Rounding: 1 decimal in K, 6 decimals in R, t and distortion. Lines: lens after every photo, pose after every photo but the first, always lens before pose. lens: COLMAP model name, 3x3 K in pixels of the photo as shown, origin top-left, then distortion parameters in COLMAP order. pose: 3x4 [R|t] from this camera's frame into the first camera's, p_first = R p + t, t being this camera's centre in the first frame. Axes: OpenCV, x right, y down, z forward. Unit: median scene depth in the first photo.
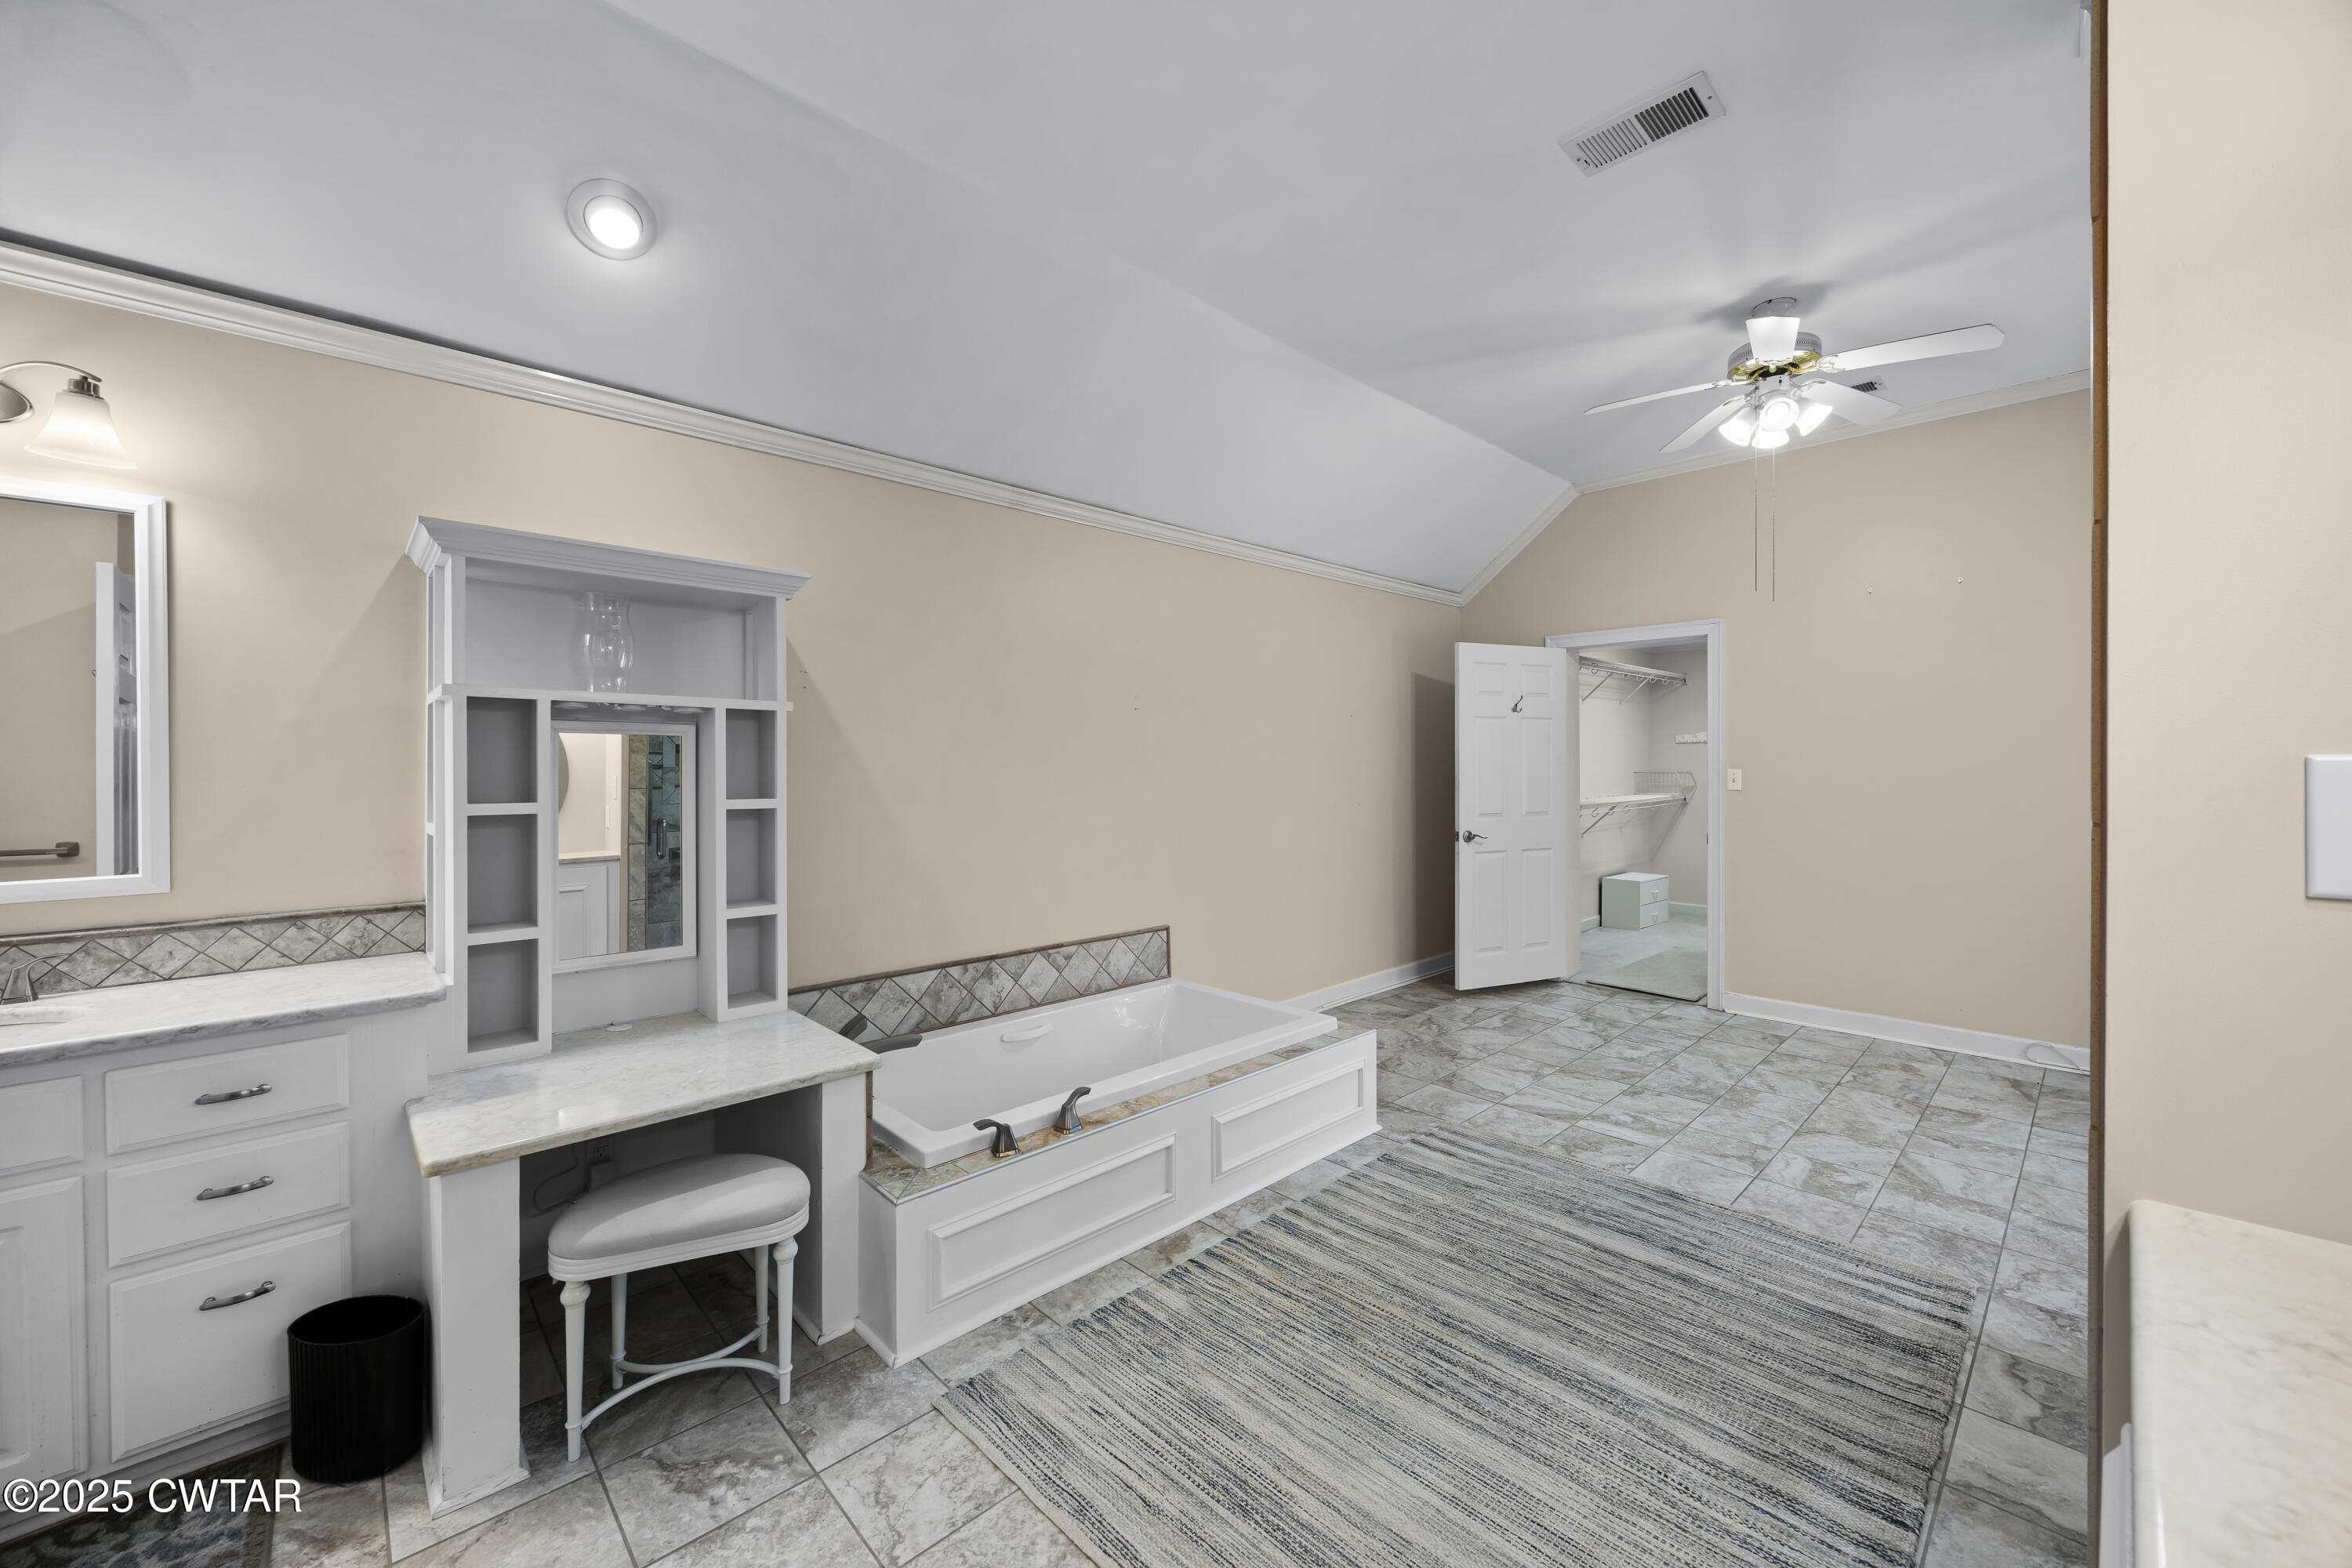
lens RADIAL K [[901.8, 0, 1183.5], [0, 901.8, 767.6], [0, 0, 1]] dist [-0.001044, -0.000152]
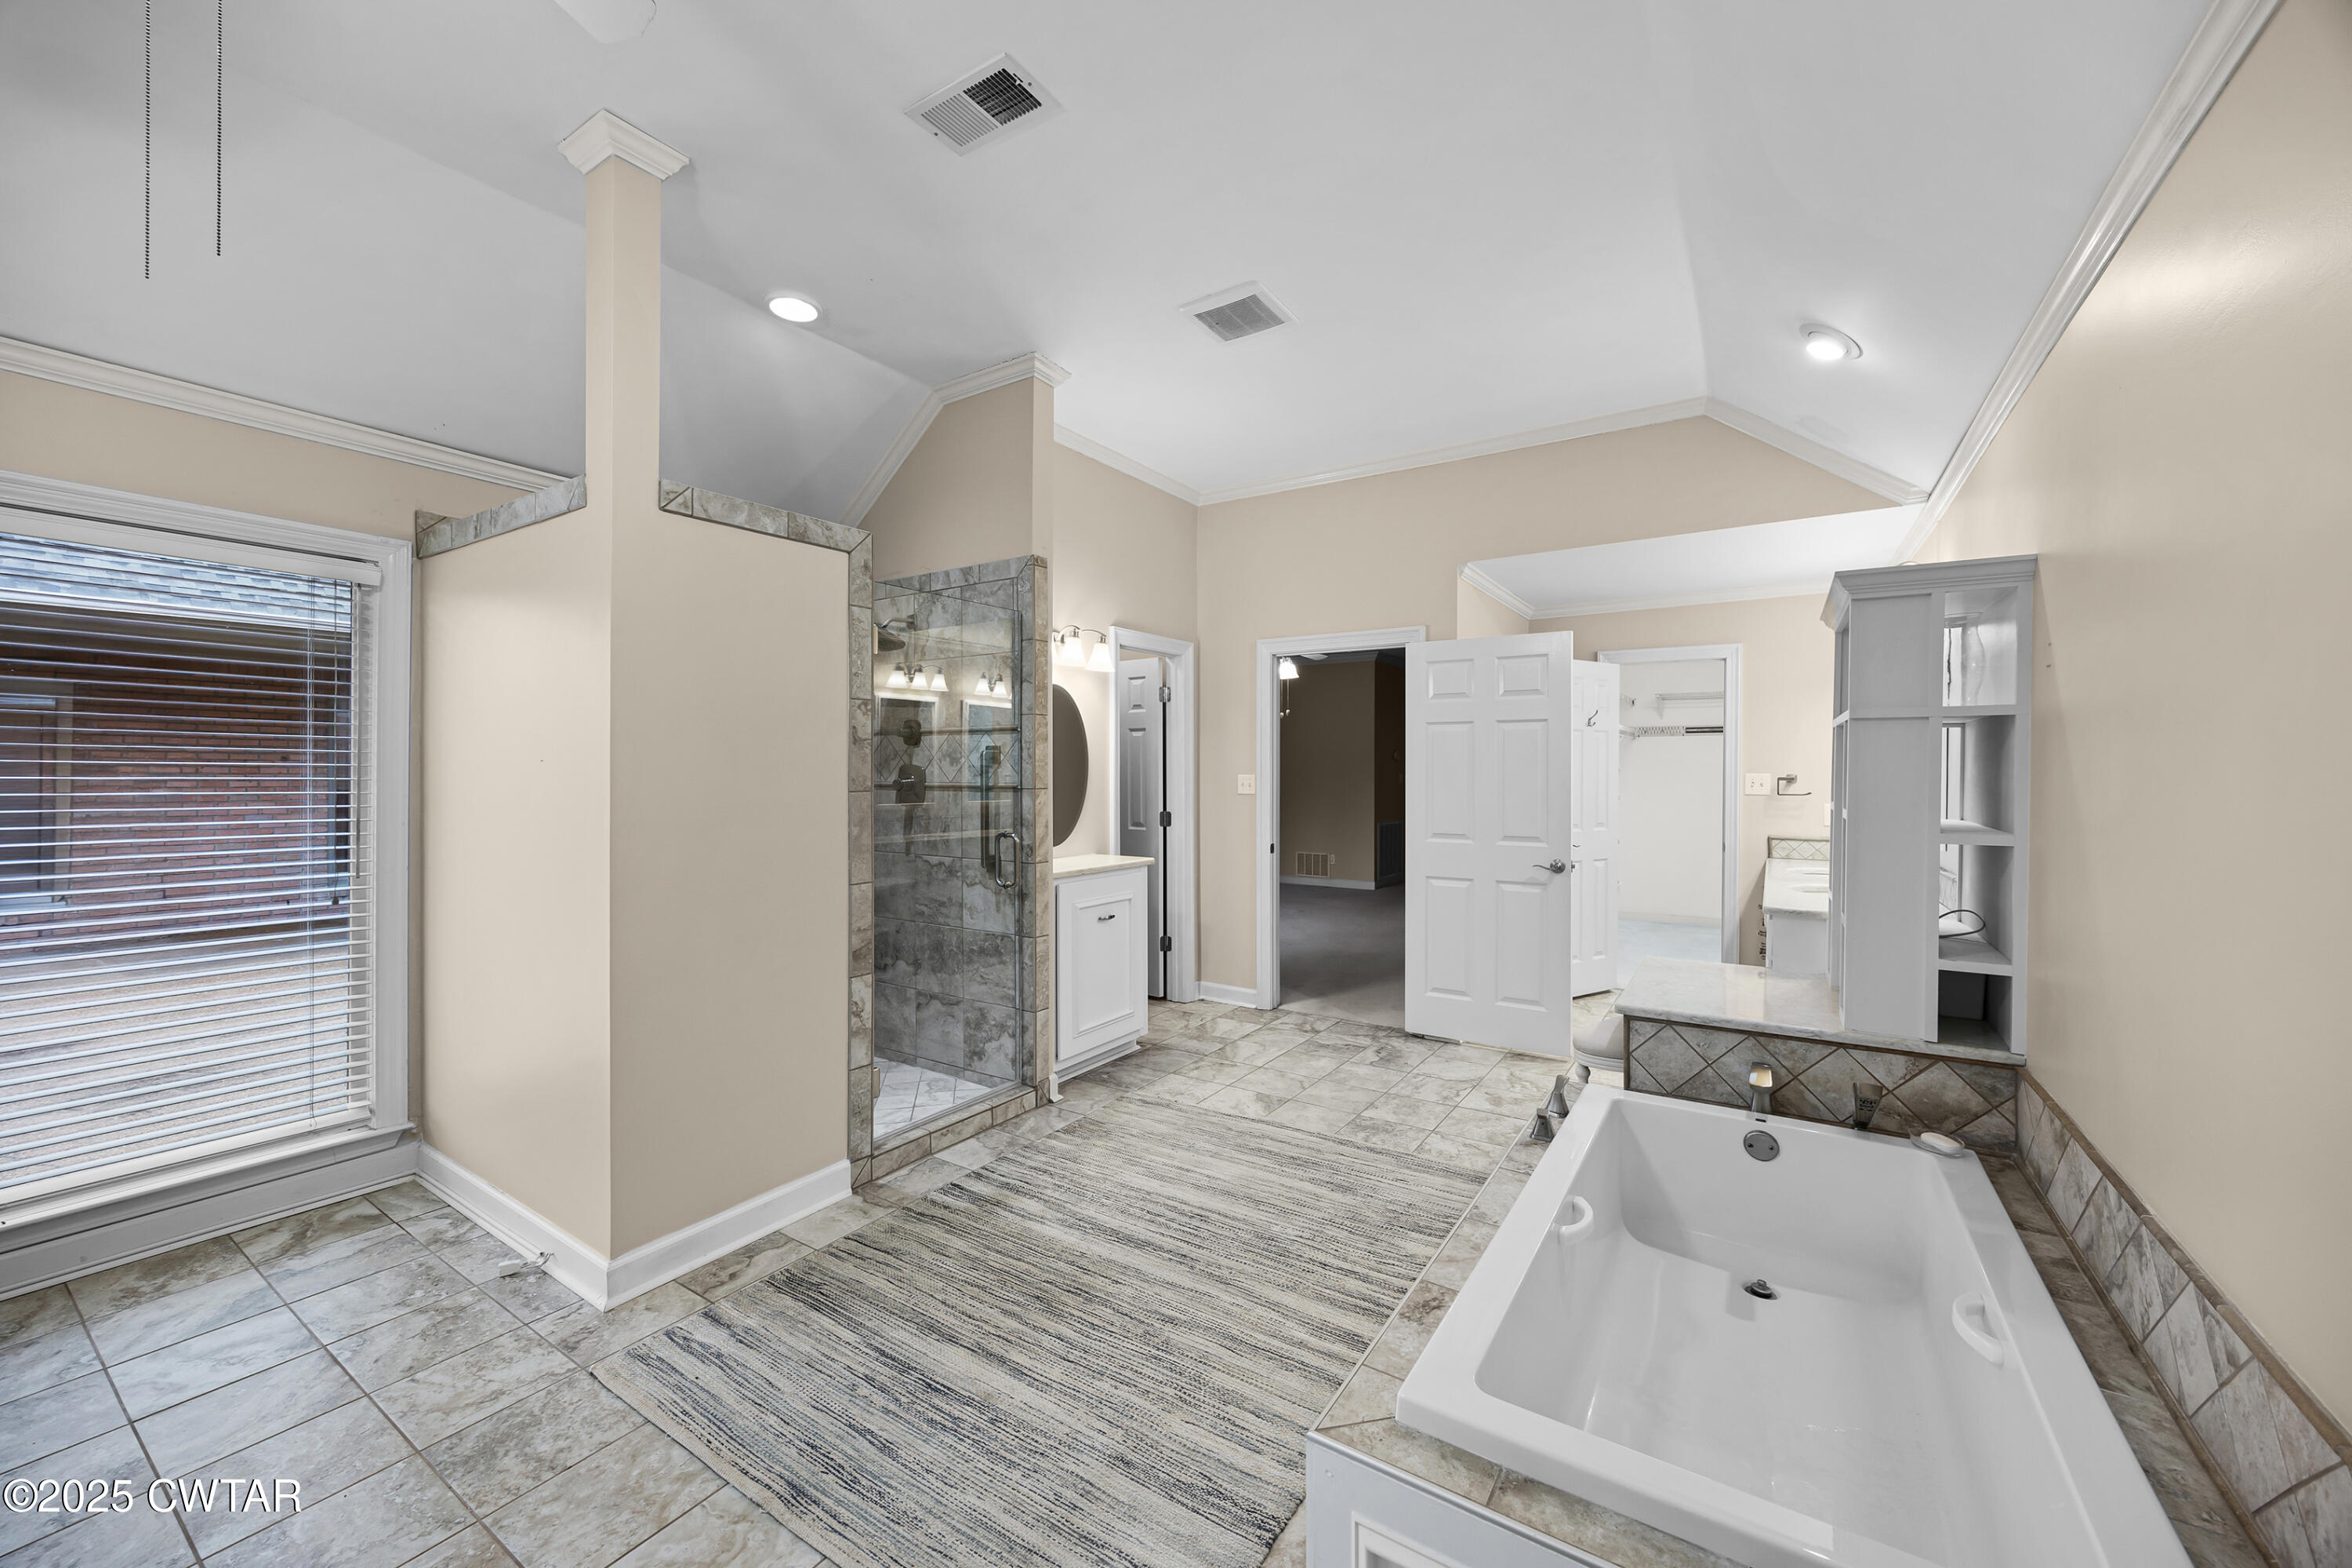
lens RADIAL K [[901.8, 0, 1183.5], [0, 901.8, 767.6], [0, 0, 1]] dist [-0.001044, -0.000152]
pose [[-0.974267, 0.001011, -0.225395, 0.524466], [0.000402, 0.999996, 0.002748, -0.015701], [0.225397, 0.002587, -0.974264, 2.023087]]
